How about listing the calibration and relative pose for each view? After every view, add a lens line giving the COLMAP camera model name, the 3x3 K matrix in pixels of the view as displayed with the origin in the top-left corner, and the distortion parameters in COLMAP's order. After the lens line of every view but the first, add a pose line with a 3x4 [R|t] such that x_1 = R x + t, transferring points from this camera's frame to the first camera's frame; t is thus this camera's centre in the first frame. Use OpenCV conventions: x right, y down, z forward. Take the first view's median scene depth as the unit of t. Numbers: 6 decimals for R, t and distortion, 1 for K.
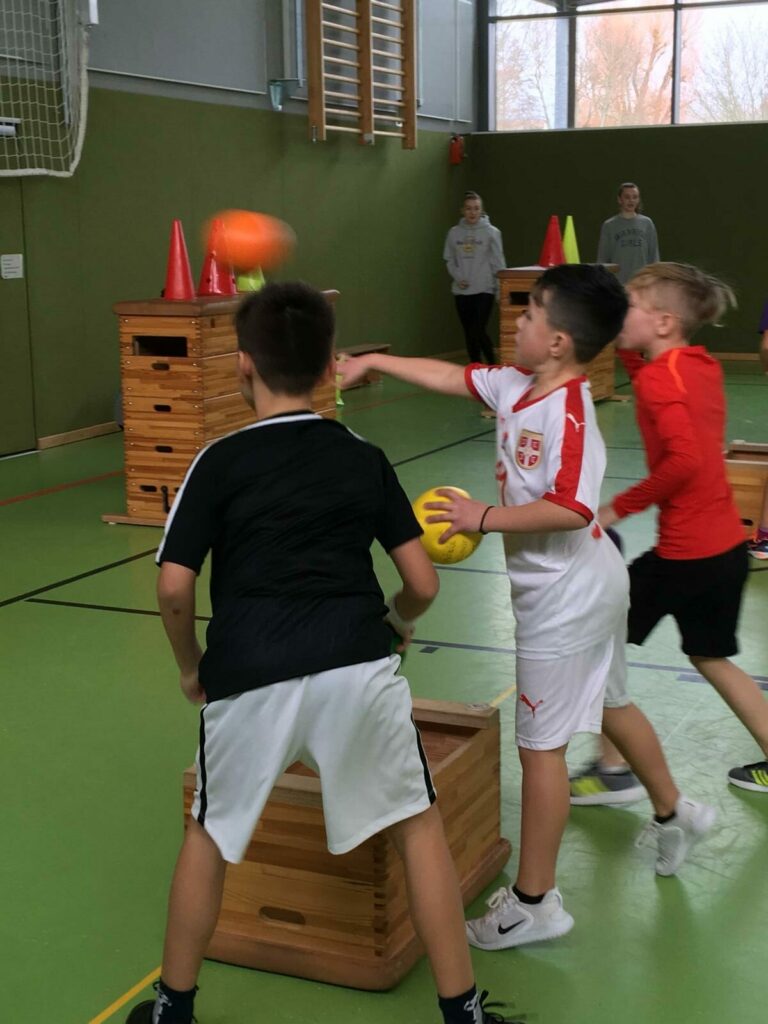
lens RADIAL K [[1609.4, 0, 382.9], [0, 1609.4, 510.4], [0, 0, 1]] dist [0.095860, 0.000000]
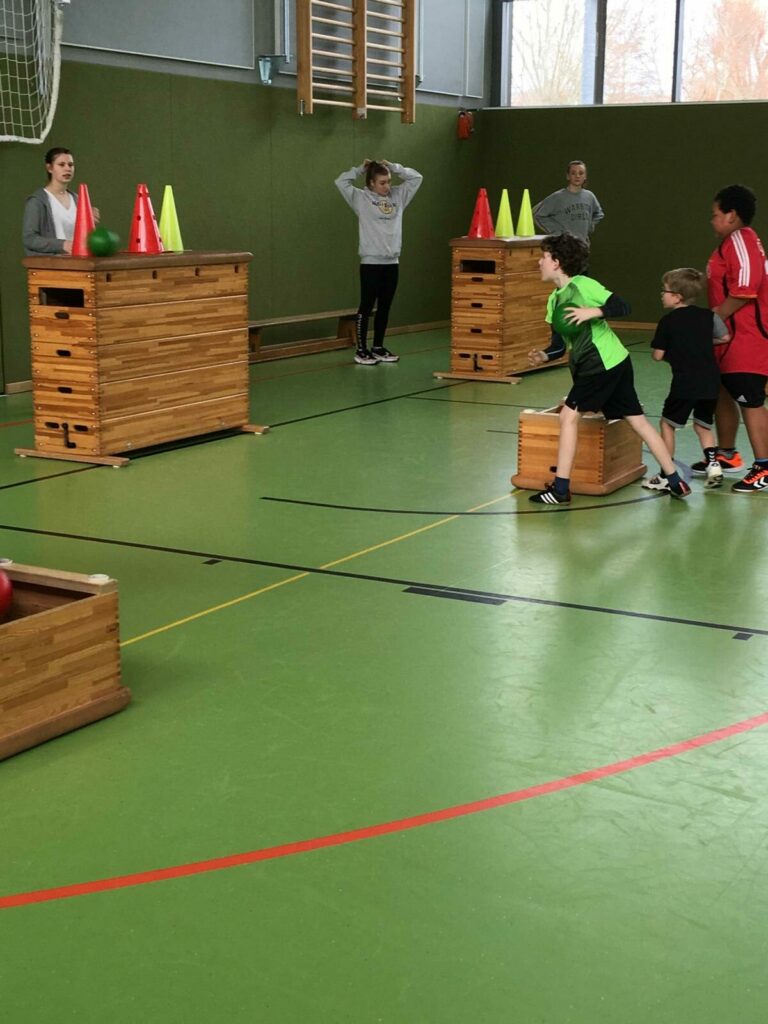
lens RADIAL K [[1609.4, 0, 392.3], [0, 1609.4, 509.5], [0, 0, 1]] dist [0.095860, 0.000000]
pose [[0.997230, 0.031351, -0.067451, 0.109969], [-0.030269, 0.999397, 0.016993, 0.012154], [0.067943, -0.014904, 0.997578, -0.065367]]
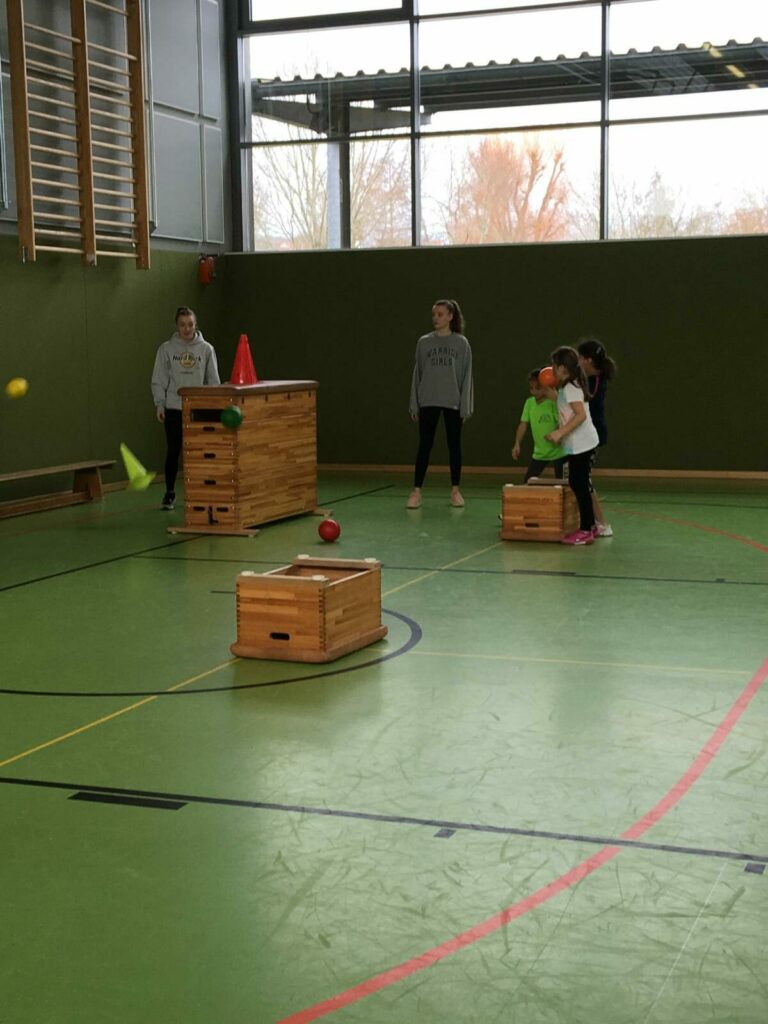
lens RADIAL K [[1609.4, 0, 384.1], [0, 1609.4, 506.6], [0, 0, 1]] dist [0.095860, 0.000000]
pose [[0.998464, -0.008174, 0.054792, 0.143135], [0.012076, 0.997385, -0.071259, -0.000834], [-0.054066, 0.071811, 0.995952, -0.009945]]
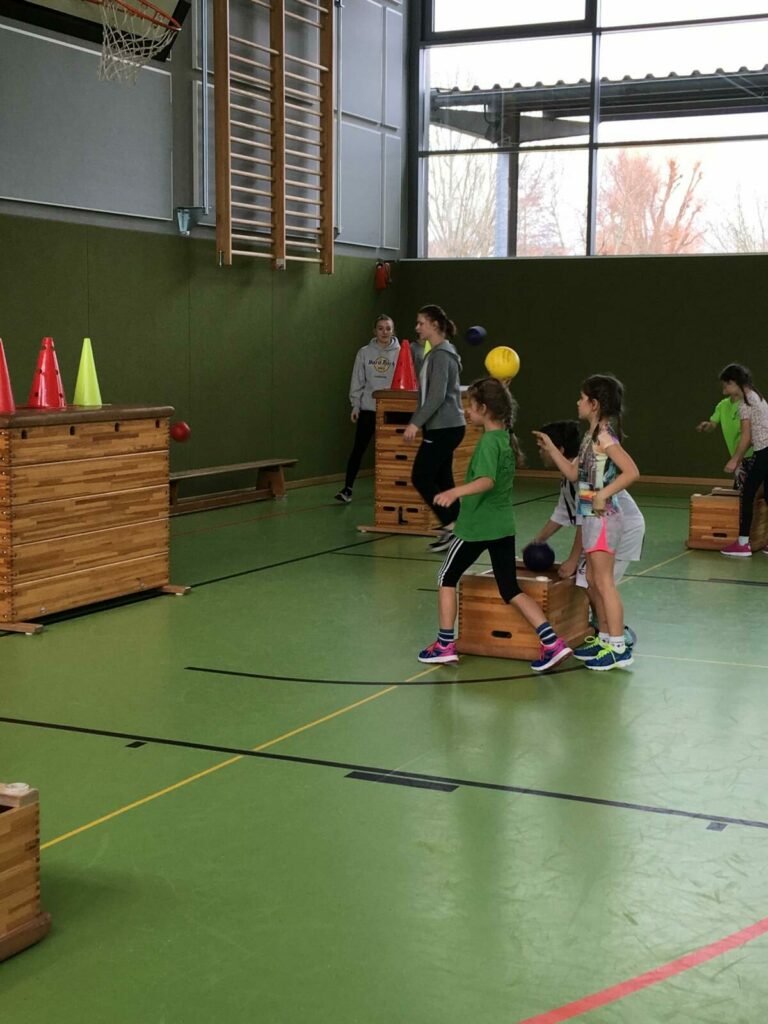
lens RADIAL K [[1609.4, 0, 384.8], [0, 1609.4, 506.0], [0, 0, 1]] dist [0.095860, 0.000000]
pose [[0.999606, 0.022154, -0.017219, 0.097314], [-0.023372, 0.996978, -0.074084, 0.002293], [0.015526, 0.074458, 0.997103, -0.031766]]
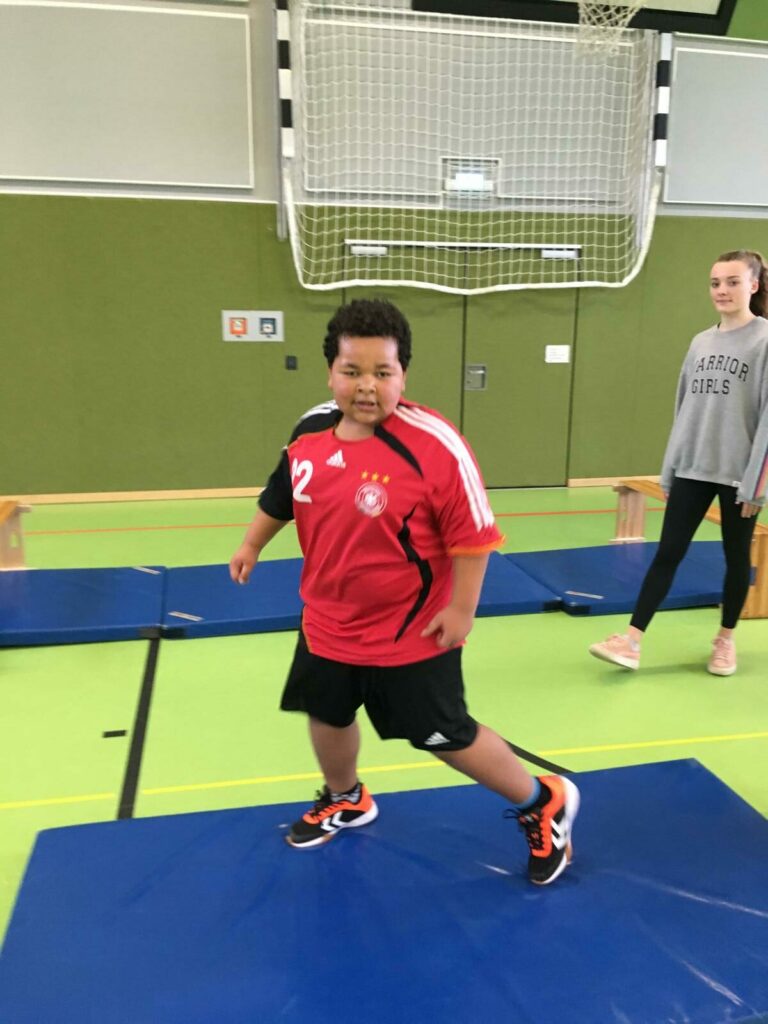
lens RADIAL K [[885.3, 0, 381.7], [0, 885.3, 517.5], [0, 0, 1]] dist [0.117673, -0.165660]
pose [[0.587385, 0.200919, -0.783971, 0.272372], [-0.163362, 0.978189, 0.128296, -0.074108], [0.792648, 0.052712, 0.607396, 0.364087]]
